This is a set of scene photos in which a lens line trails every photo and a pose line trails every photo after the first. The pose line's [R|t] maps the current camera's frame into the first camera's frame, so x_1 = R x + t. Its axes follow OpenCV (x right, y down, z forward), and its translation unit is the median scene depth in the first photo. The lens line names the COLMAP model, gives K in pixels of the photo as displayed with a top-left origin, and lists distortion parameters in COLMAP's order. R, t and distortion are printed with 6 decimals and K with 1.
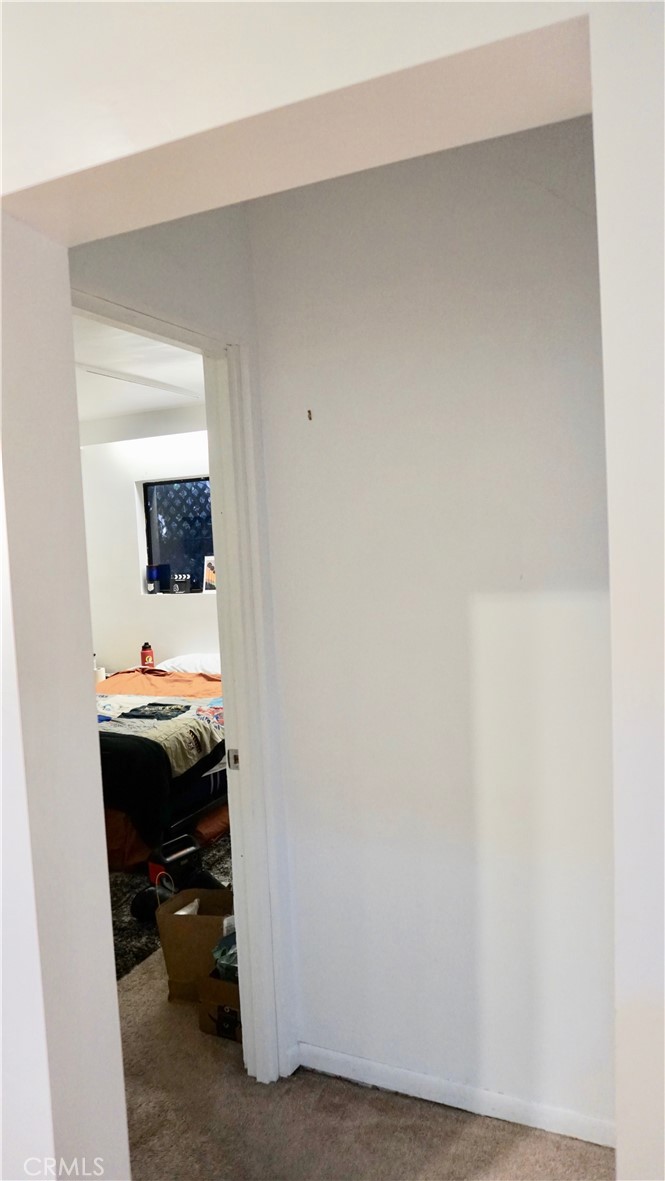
lens RADIAL K [[787.3, 0, 334.8], [0, 787.3, 595.6], [0, 0, 1]] dist [-0.048741, 0.019951]
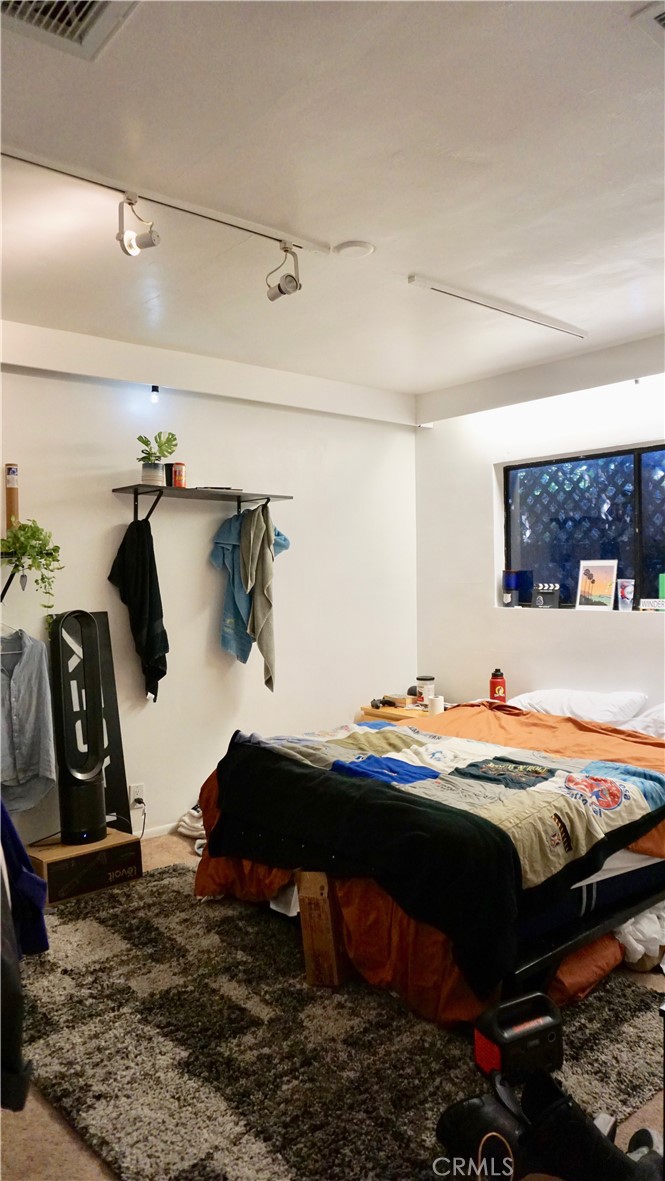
lens RADIAL K [[787.3, 0, 329.6], [0, 787.3, 593.4], [0, 0, 1]] dist [-0.048741, 0.019951]
pose [[0.897441, 0.041979, -0.439133, -0.063418], [-0.056717, 0.998180, -0.020489, 0.013330], [0.437474, 0.043294, 0.898189, 0.280292]]
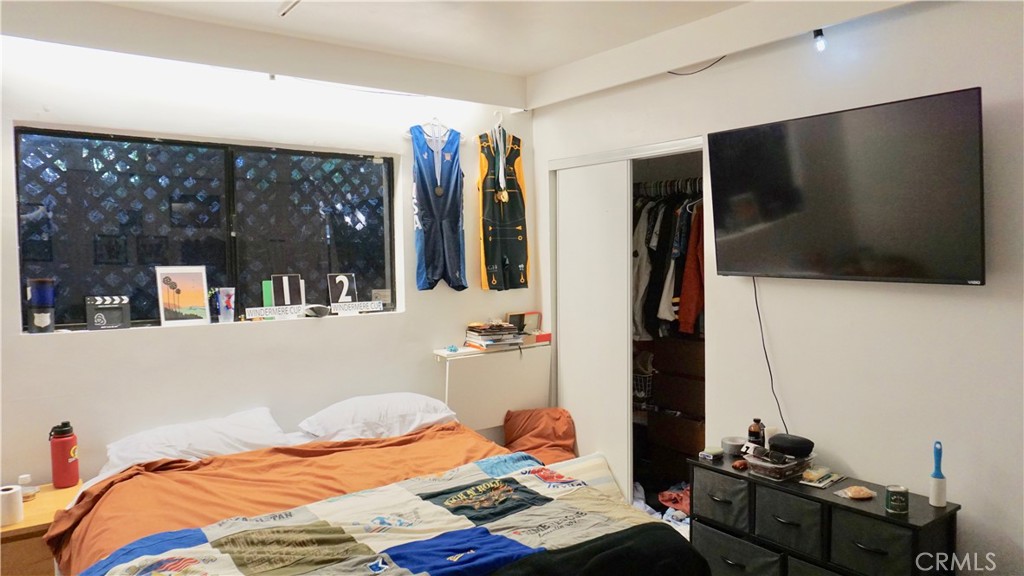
lens RADIAL K [[682.7, 0, 512.5], [0, 682.7, 287.2], [0, 0, 1]] dist [-0.048741, 0.019951]
pose [[0.479484, 0.002822, 0.877546, -0.620950], [0.049586, 0.998310, -0.030304, -0.004582], [-0.876148, 0.058044, 0.478534, 0.634602]]
